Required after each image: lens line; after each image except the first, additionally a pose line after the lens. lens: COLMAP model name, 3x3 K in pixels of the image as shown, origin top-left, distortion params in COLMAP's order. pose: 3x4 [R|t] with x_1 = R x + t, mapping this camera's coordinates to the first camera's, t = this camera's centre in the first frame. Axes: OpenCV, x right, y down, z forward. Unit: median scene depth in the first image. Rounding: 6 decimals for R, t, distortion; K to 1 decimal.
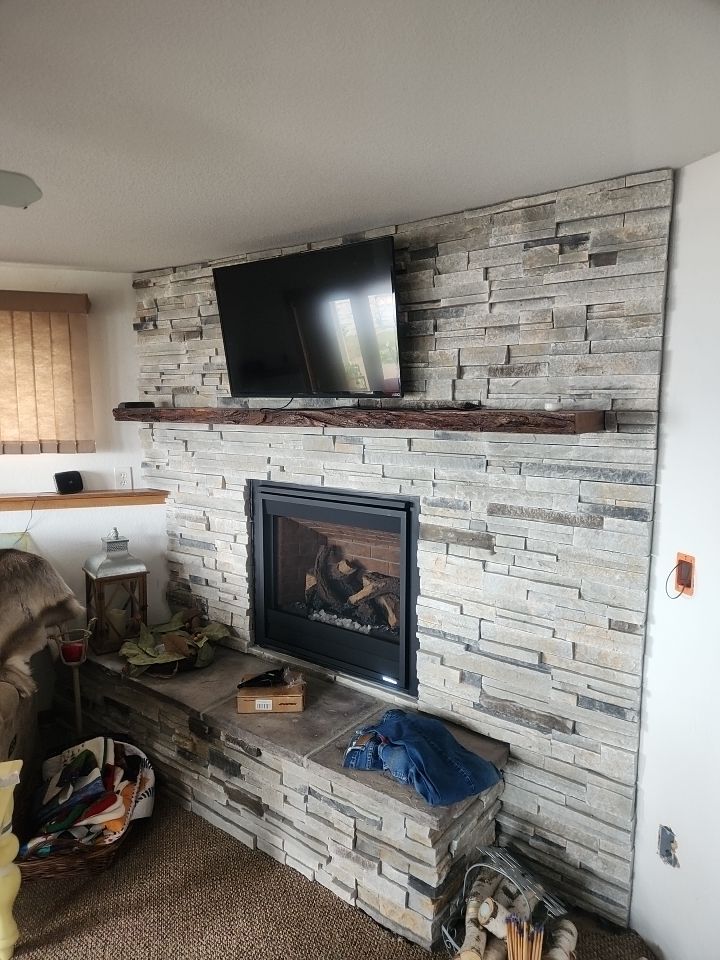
lens RADIAL K [[655.7, 0, 351.0], [0, 655.7, 481.7], [0, 0, 1]] dist [0.036323, -0.034831]
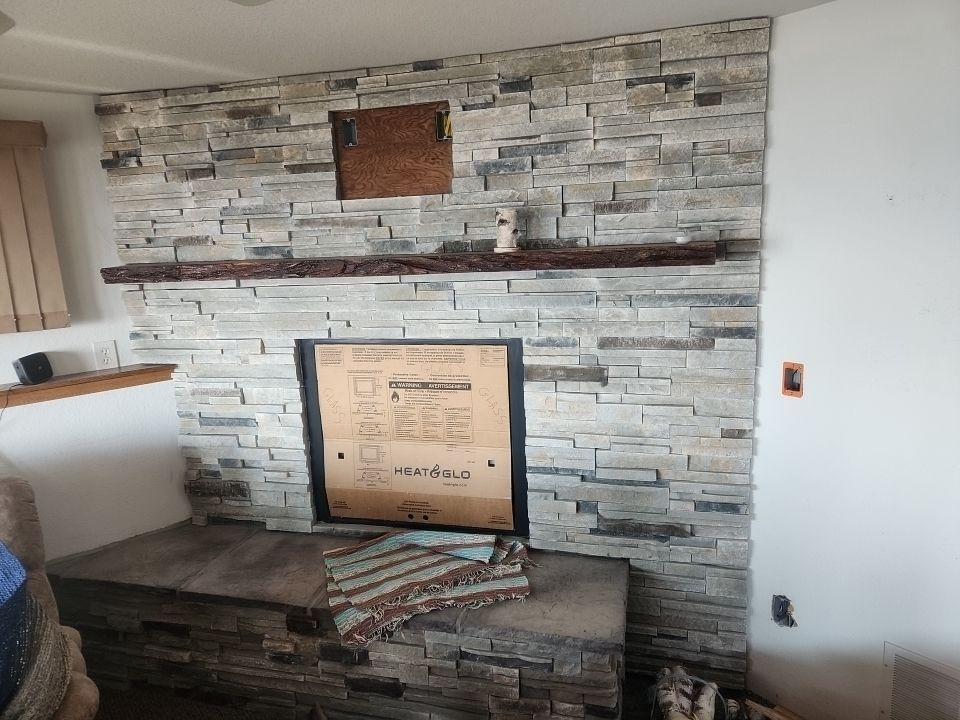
lens RADIAL K [[655.7, 0, 487.0], [0, 655.7, 357.1], [0, 0, 1]] dist [0.036323, -0.034831]
pose [[0.917323, -0.114321, 0.381377, -0.345007], [0.093393, 0.992949, 0.073007, -0.027716], [-0.387034, -0.031353, 0.921532, 0.116337]]
